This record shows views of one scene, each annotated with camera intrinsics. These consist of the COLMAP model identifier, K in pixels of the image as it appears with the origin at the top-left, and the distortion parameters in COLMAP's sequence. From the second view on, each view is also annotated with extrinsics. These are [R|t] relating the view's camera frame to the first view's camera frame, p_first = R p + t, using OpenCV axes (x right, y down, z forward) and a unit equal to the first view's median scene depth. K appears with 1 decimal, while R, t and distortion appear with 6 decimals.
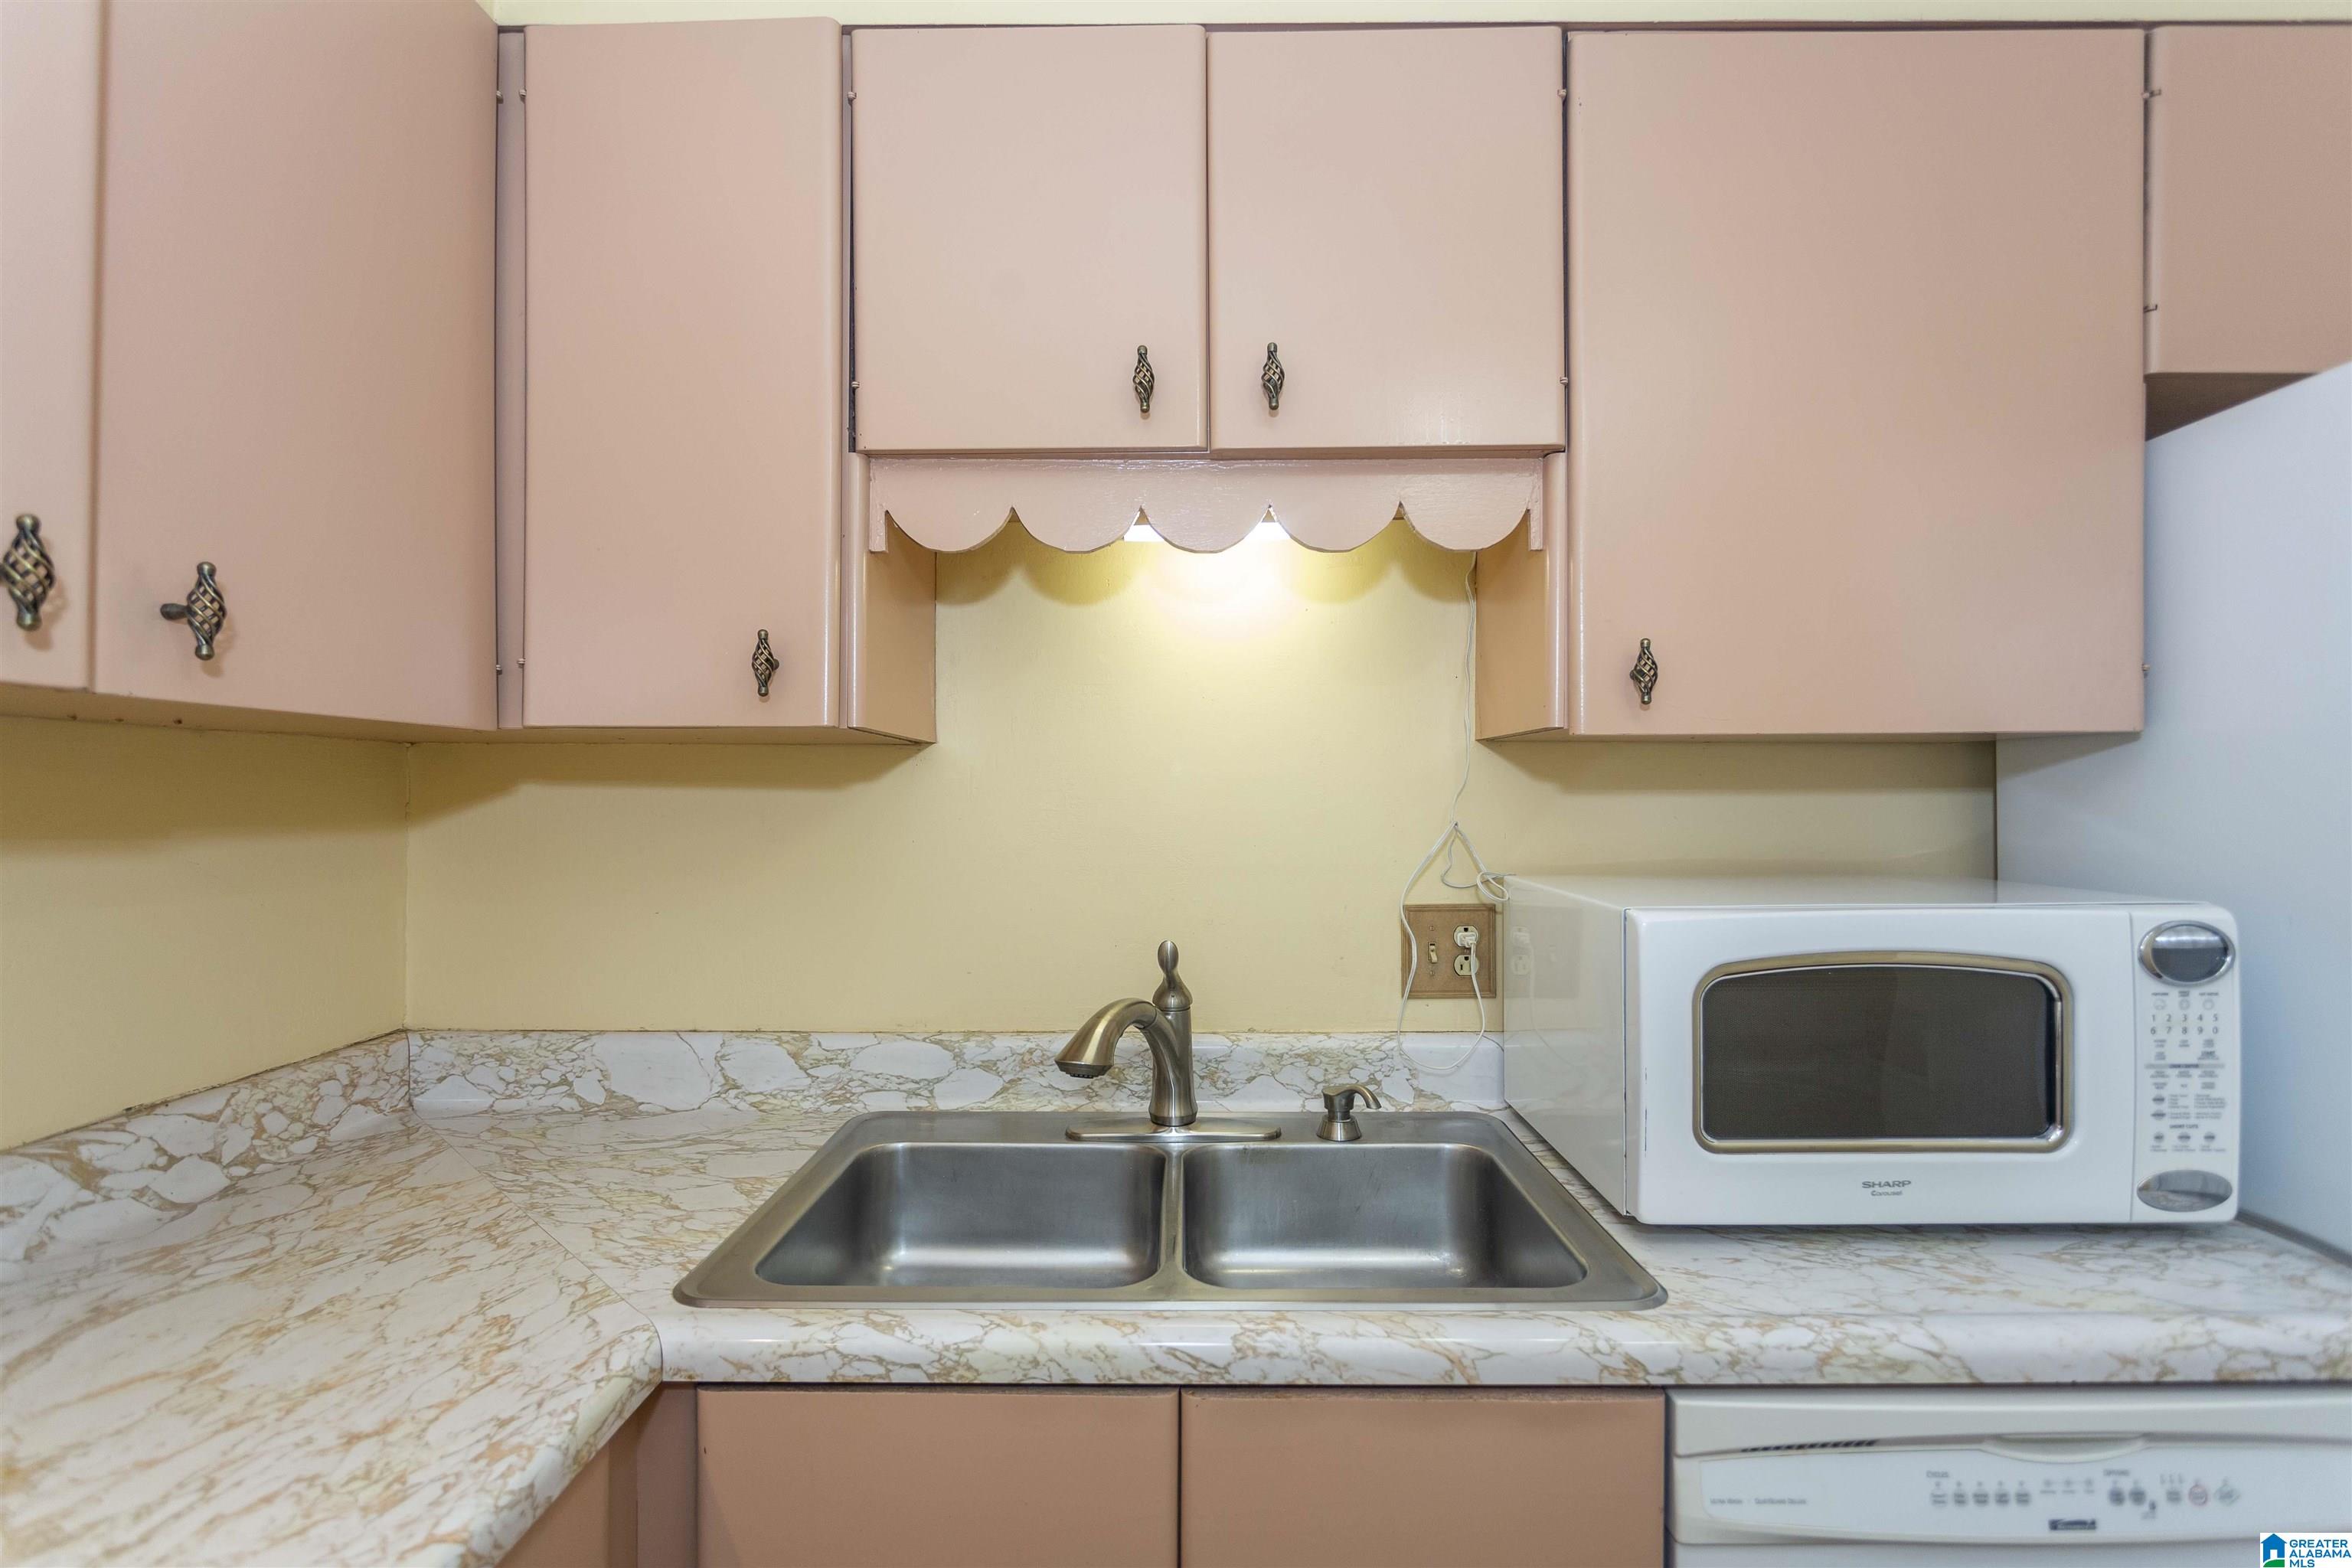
lens RADIAL K [[1107.6, 0, 1188.9], [0, 1107.6, 804.3], [0, 0, 1]] dist [0.004161, 0.000103]
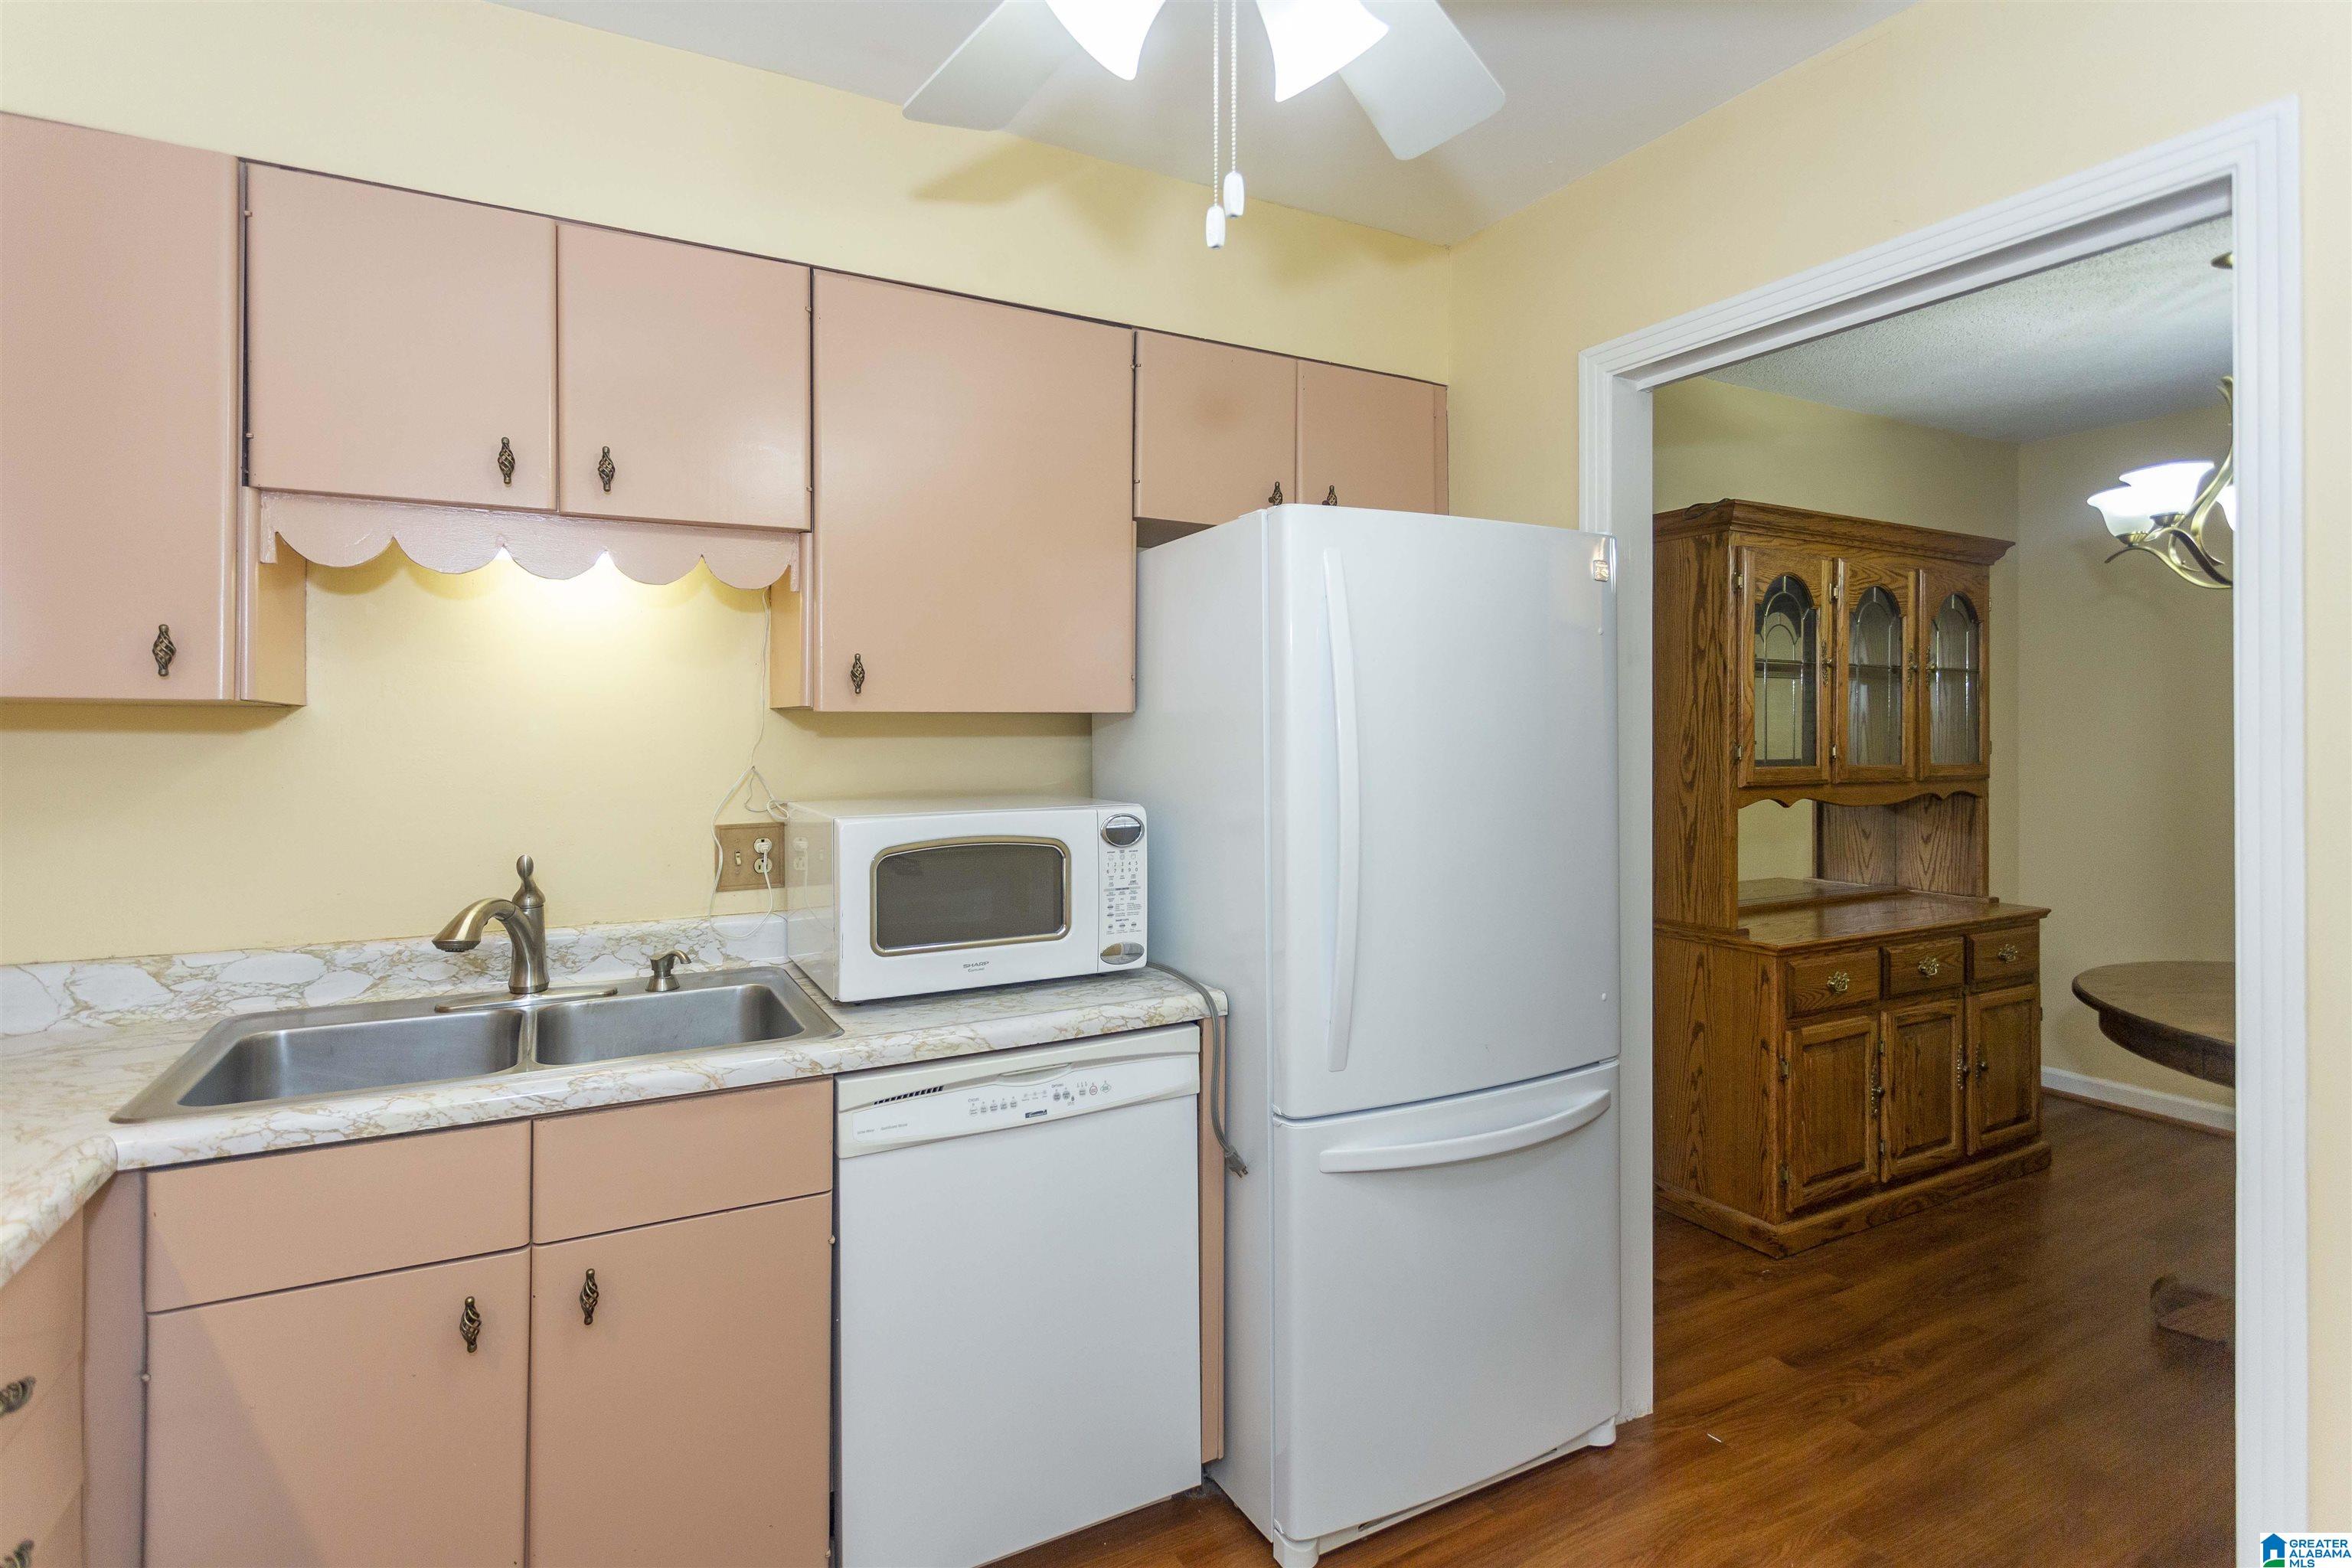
lens RADIAL K [[1107.6, 0, 1130.5], [0, 1107.6, 731.0], [0, 0, 1]] dist [0.004161, 0.000103]
pose [[0.886860, 0.002068, 0.462034, 0.012417], [0.001545, 0.999971, -0.007440, -0.021949], [-0.462036, 0.007312, 0.886831, -0.622671]]
